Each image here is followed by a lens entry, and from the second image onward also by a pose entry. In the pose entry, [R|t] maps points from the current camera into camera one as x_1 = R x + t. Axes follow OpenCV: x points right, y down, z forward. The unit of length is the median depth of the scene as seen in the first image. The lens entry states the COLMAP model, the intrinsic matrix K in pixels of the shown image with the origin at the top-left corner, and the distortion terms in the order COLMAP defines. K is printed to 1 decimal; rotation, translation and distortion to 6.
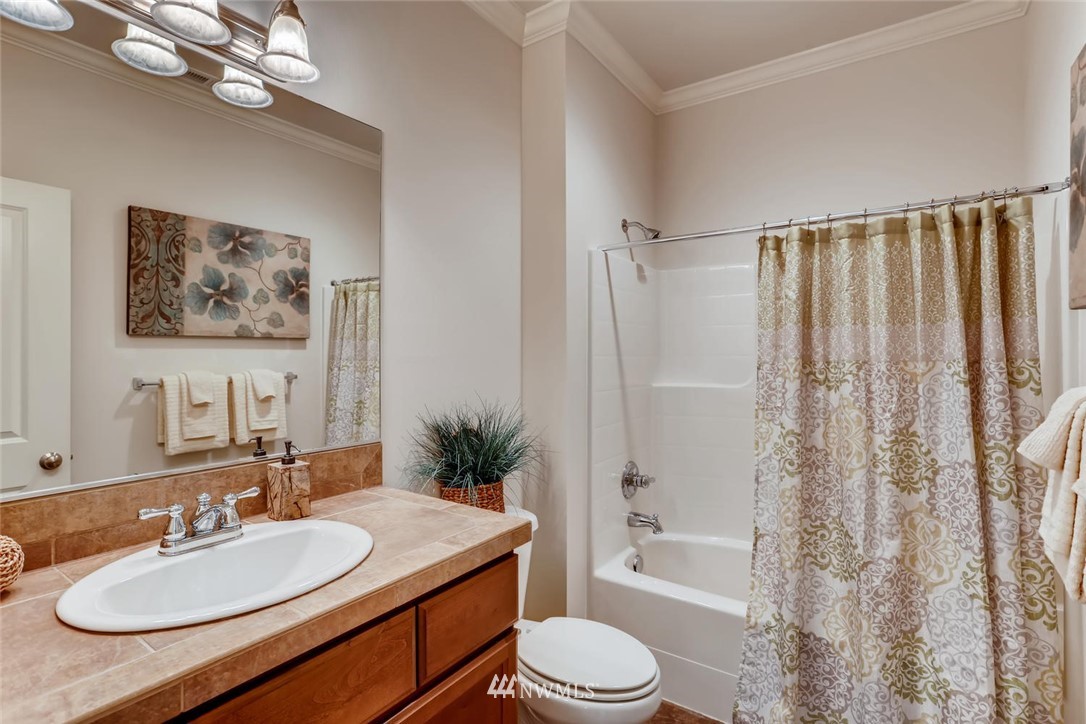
lens RADIAL K [[530.8, 0, 536.8], [0, 530.8, 358.9], [0, 0, 1]] dist [-0.005963, 0.001311]
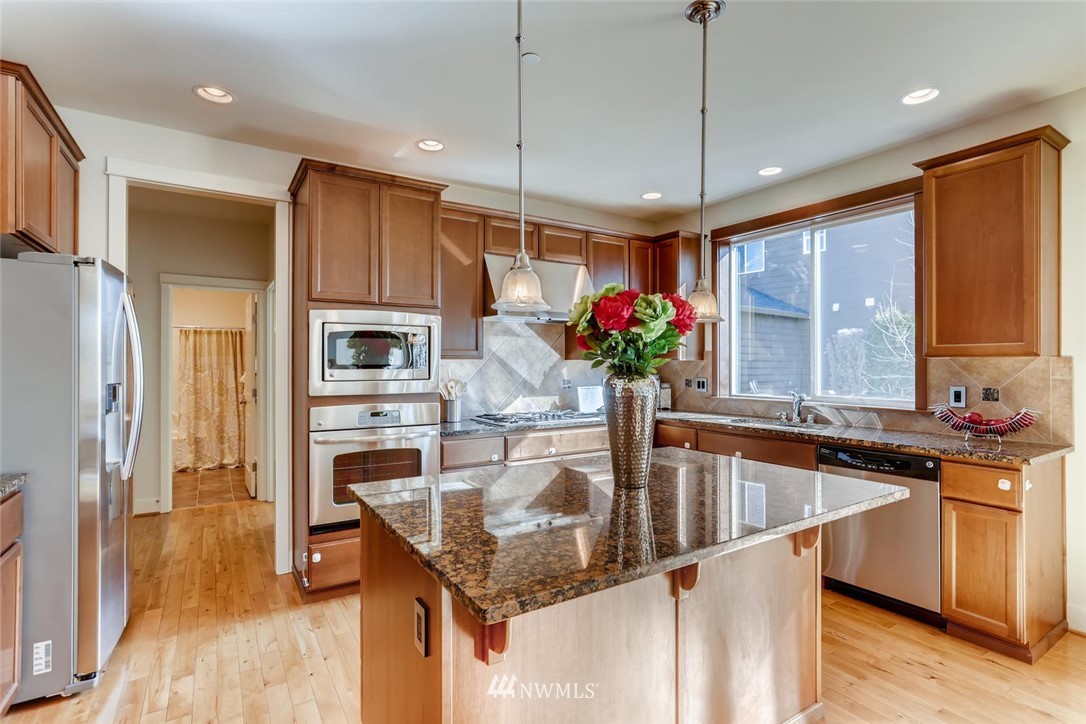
lens RADIAL K [[530.8, 0, 542.2], [0, 530.8, 362.1], [0, 0, 1]] dist [-0.005963, 0.001311]
pose [[0.388183, 0.003172, 0.921577, -2.148696], [0.003649, 0.999981, -0.004980, 0.009848], [-0.921575, 0.005296, 0.388164, -2.927648]]
